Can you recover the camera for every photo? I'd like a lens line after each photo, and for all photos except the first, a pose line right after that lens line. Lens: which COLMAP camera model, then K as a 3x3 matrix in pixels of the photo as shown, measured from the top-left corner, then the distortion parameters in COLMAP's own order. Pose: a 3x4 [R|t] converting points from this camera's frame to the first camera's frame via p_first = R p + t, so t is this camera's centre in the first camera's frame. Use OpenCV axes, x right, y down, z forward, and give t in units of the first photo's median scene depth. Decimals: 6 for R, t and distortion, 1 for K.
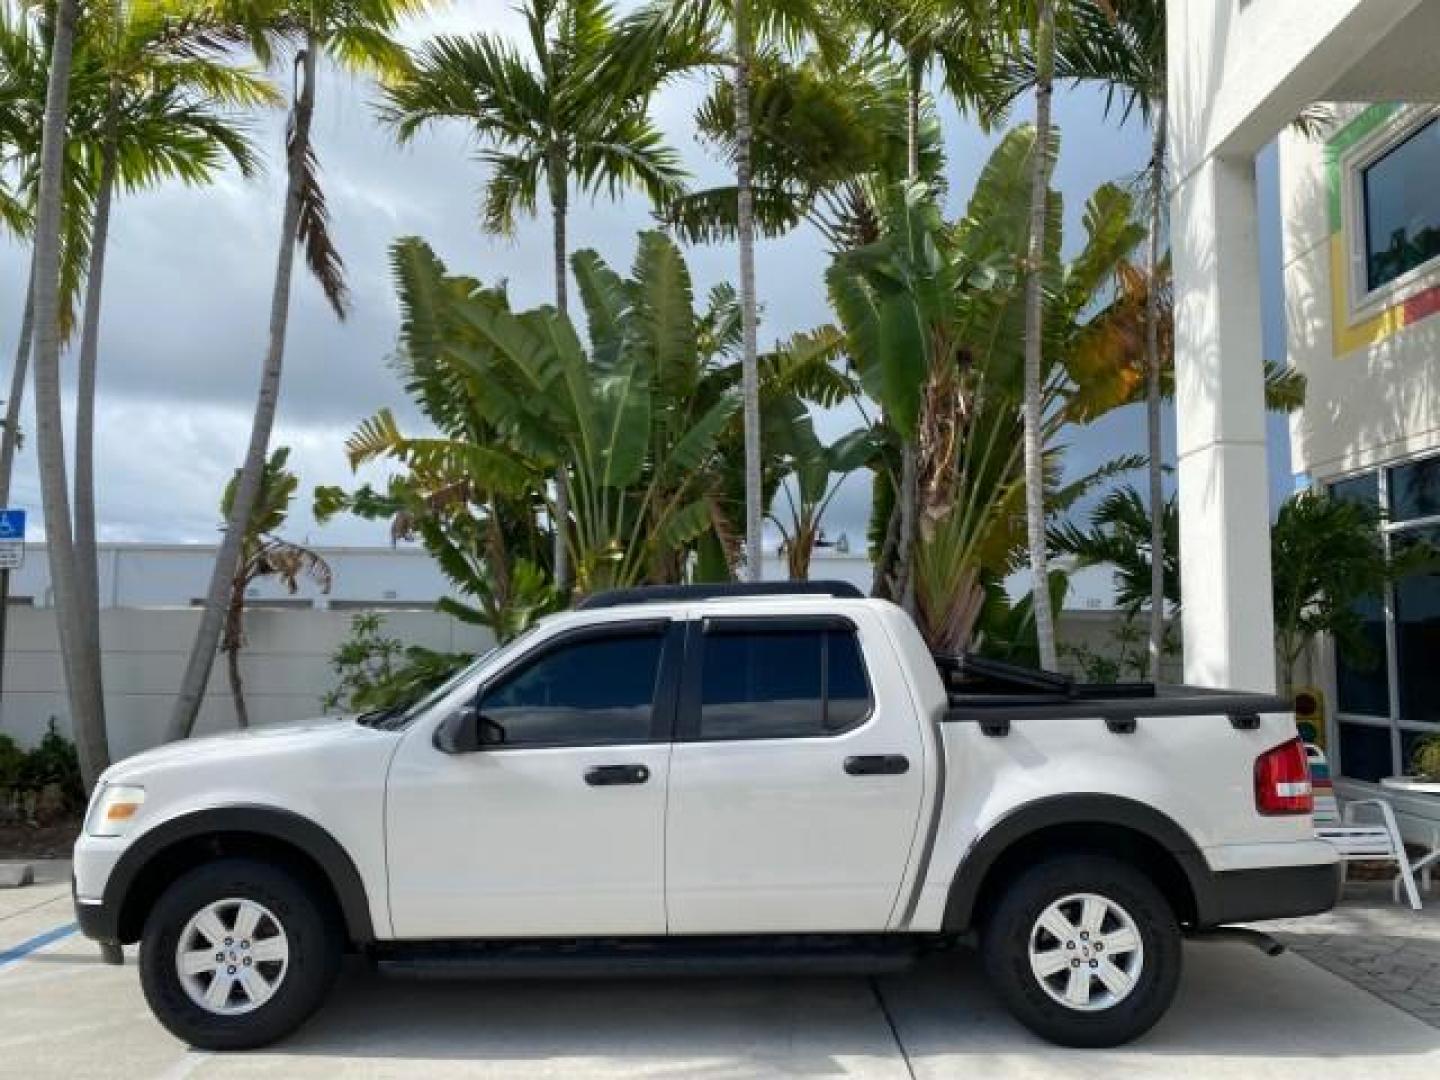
lens RADIAL K [[1107.5, 0, 720.9], [0, 1107.5, 539.4], [0, 0, 1]] dist [0.019535, -0.025642]
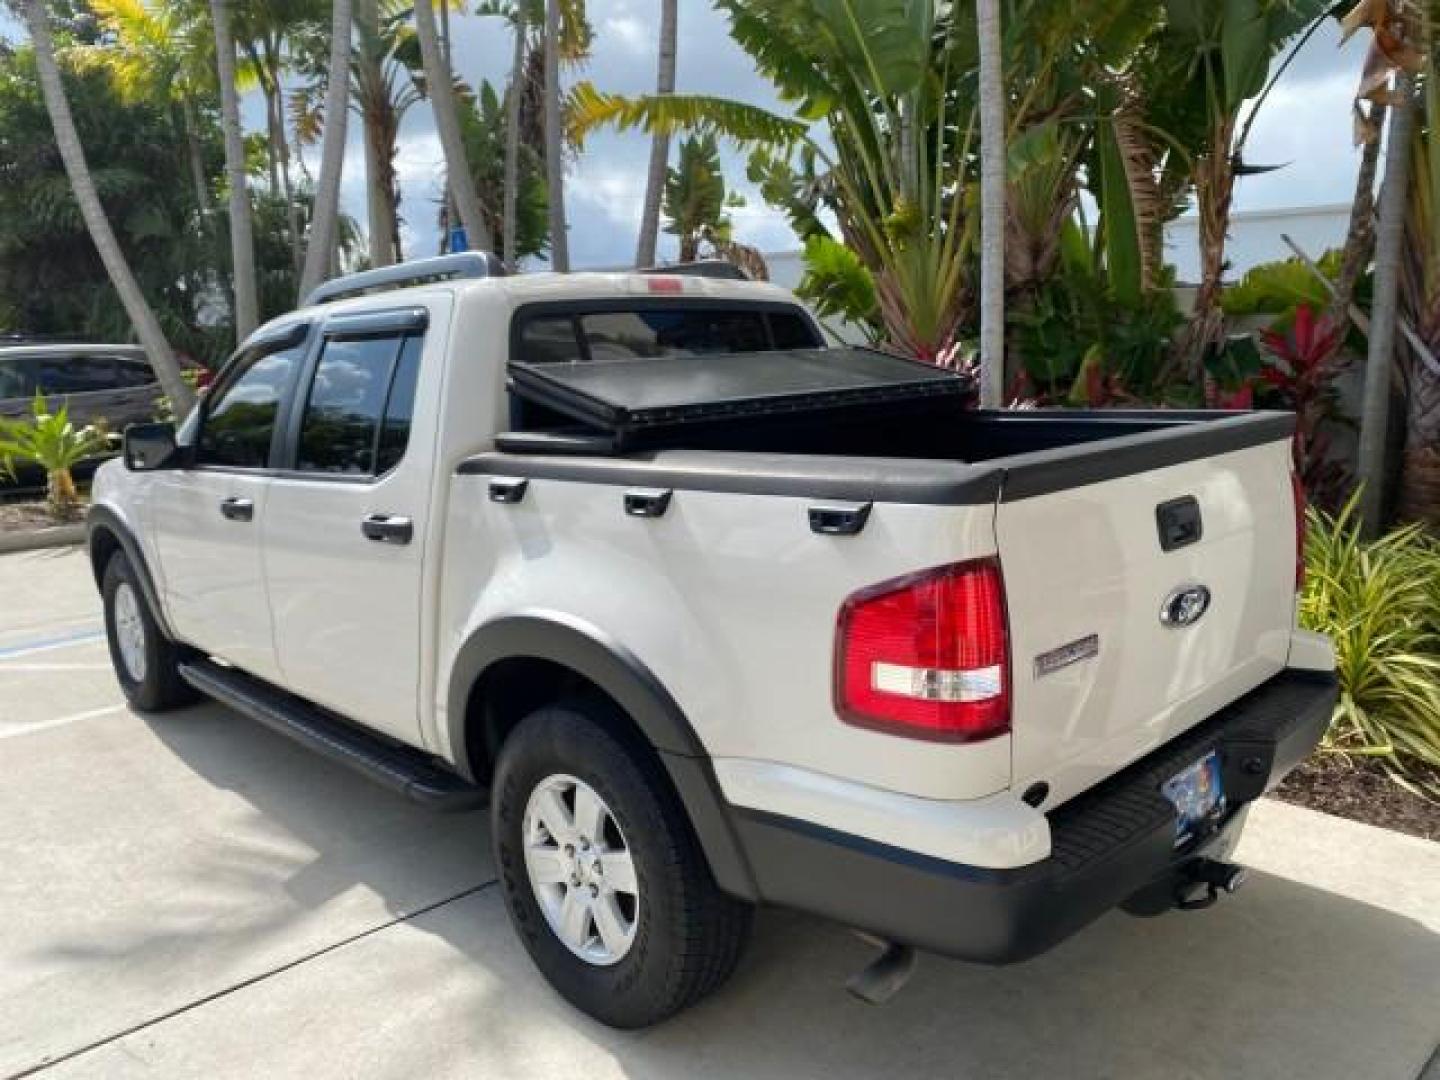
lens RADIAL K [[1107.5, 0, 721.9], [0, 1107.5, 541.6], [0, 0, 1]] dist [0.019535, -0.025642]
pose [[0.701138, 0.112384, -0.704113, 0.379063], [0.087166, 0.966584, 0.241074, 0.031322], [0.707678, -0.230401, 0.667913, 0.337670]]
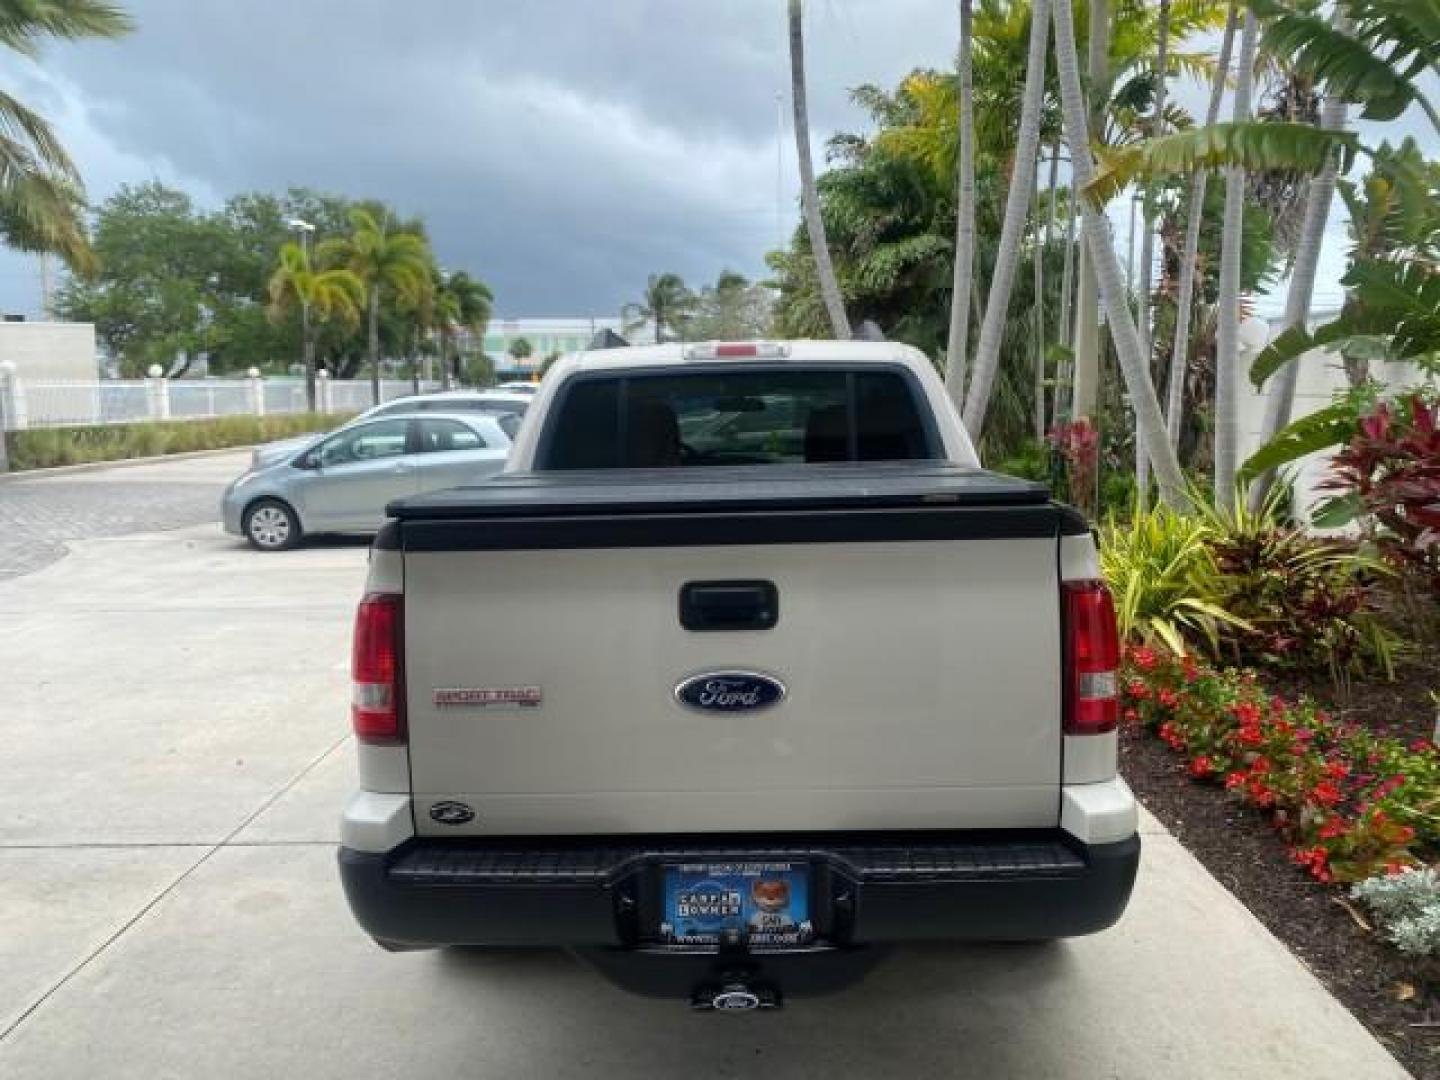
lens RADIAL K [[1107.5, 0, 721.0], [0, 1107.5, 542.5], [0, 0, 1]] dist [0.019535, -0.025642]
pose [[-0.015025, 0.132147, -0.991116, 0.516865], [0.110188, 0.985410, 0.129715, 0.052962], [0.993797, -0.107260, -0.029367, 0.598980]]
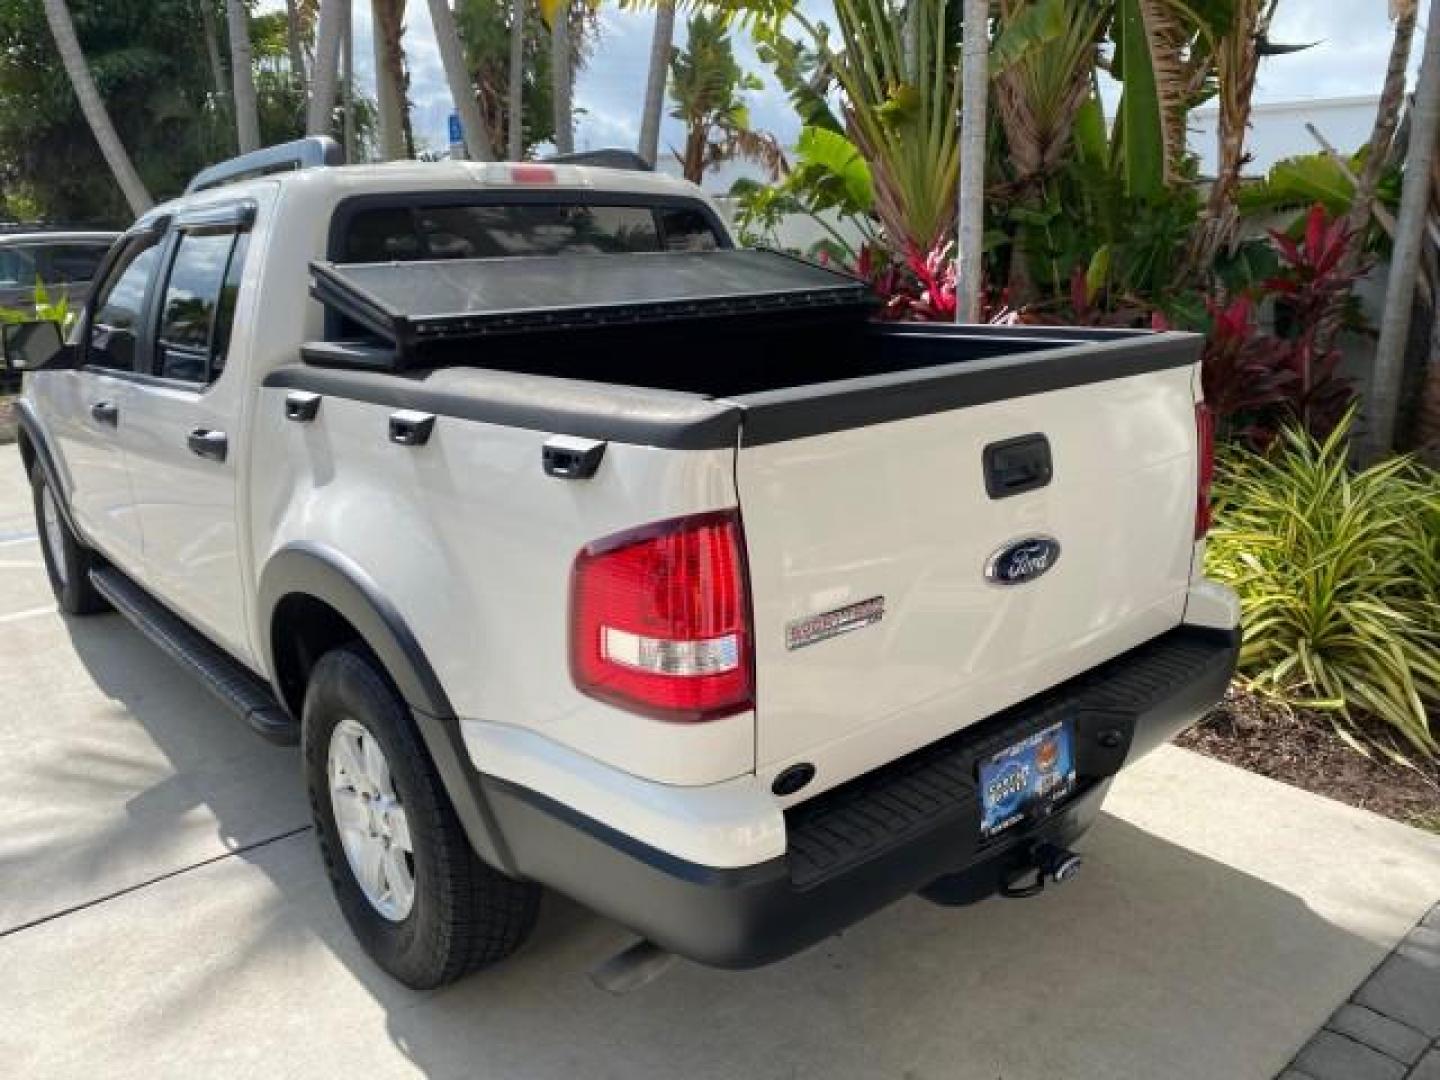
lens RADIAL K [[1107.5, 0, 721.5], [0, 1107.5, 536.9], [0, 0, 1]] dist [0.019535, -0.025642]
pose [[0.657056, 0.192520, -0.728844, 0.397739], [0.079981, 0.943579, 0.321344, 0.035836], [0.749587, -0.269435, 0.604586, 0.404165]]
